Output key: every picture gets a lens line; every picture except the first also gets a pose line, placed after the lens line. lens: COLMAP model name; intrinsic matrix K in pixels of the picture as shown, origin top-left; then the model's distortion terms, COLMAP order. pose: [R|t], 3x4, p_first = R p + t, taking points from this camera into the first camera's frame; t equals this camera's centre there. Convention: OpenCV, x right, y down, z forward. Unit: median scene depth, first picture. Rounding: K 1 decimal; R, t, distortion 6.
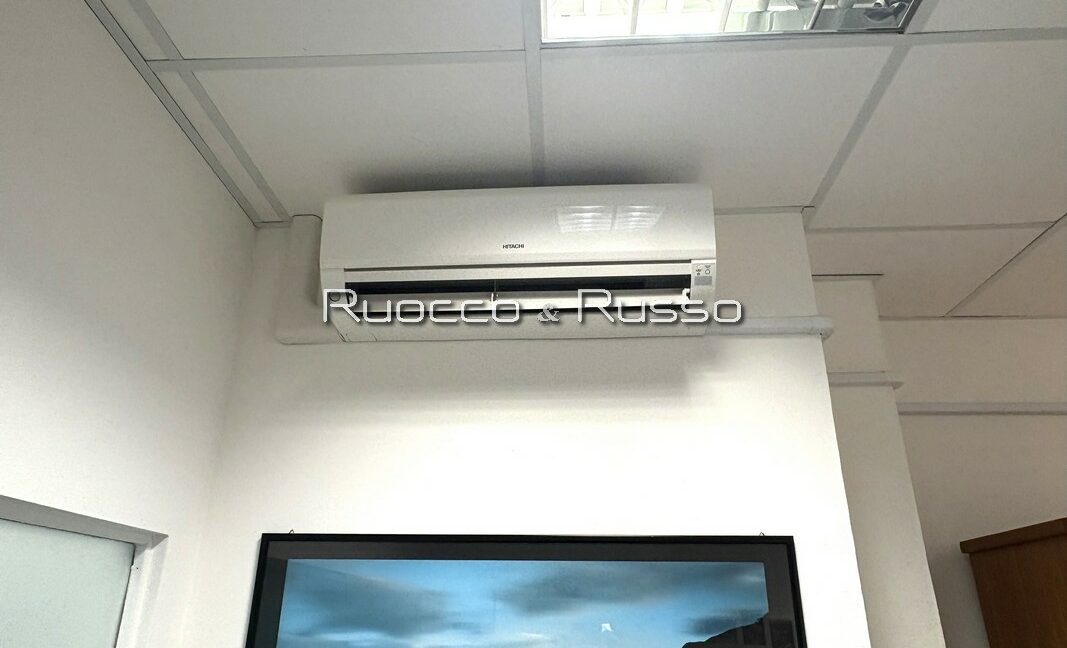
lens RADIAL K [[721.9, 0, 533.5], [0, 721.9, 324.0], [0, 0, 1]] dist [0.000026, -0.002699]
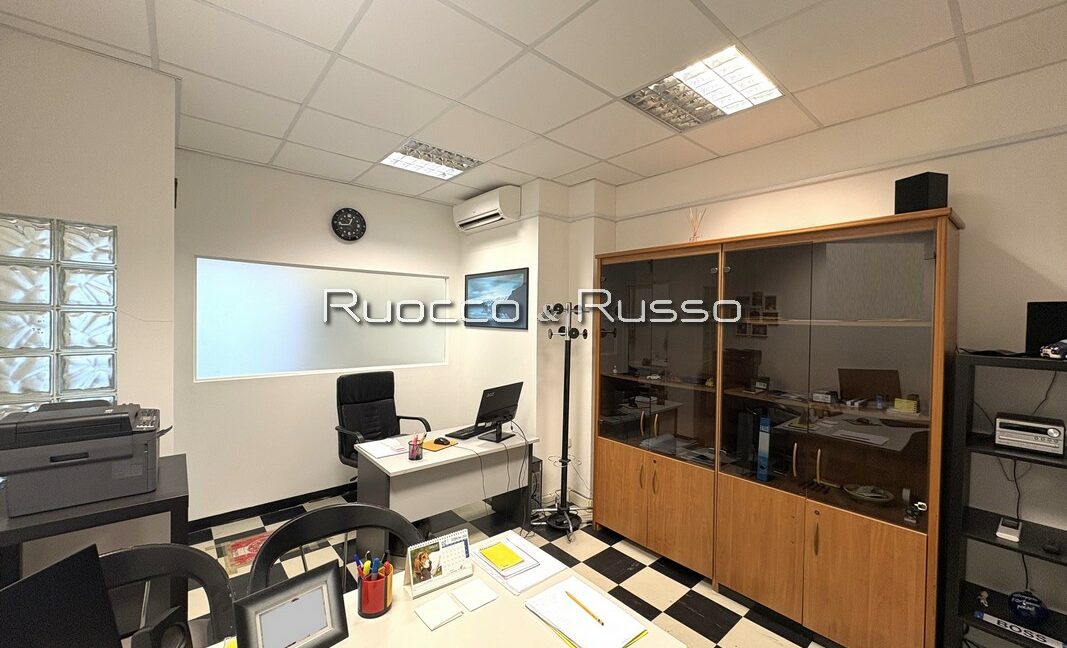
lens RADIAL K [[422.0, 0, 533.5], [0, 422.0, 324.0], [0, 0, 1]] dist [-0.001855, -0.000304]
pose [[0.680112, 0.017368, -0.732903, 2.264850], [0.276019, 0.920088, 0.277941, -0.096548], [0.679163, -0.391326, 0.620969, -0.722931]]
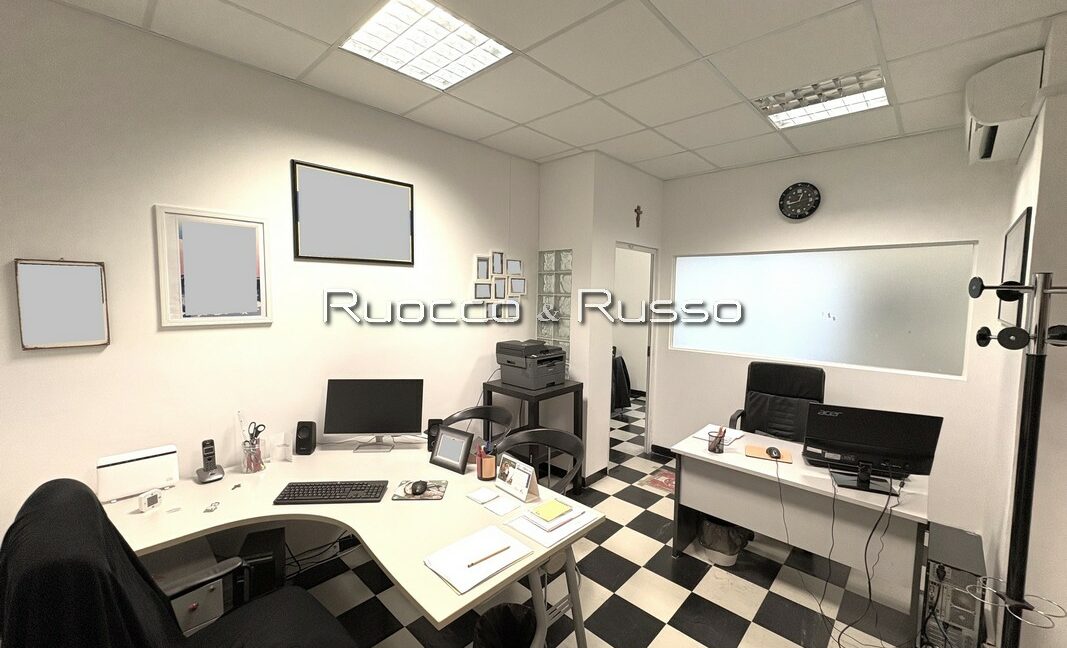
lens RADIAL K [[422.0, 0, 533.5], [0, 422.0, 324.0], [0, 0, 1]] dist [-0.001855, -0.000304]
pose [[-0.661375, 0.037495, -0.749118, 2.357607], [0.275158, 0.941246, -0.195818, 0.465520], [0.697762, -0.335635, -0.632833, 0.622451]]
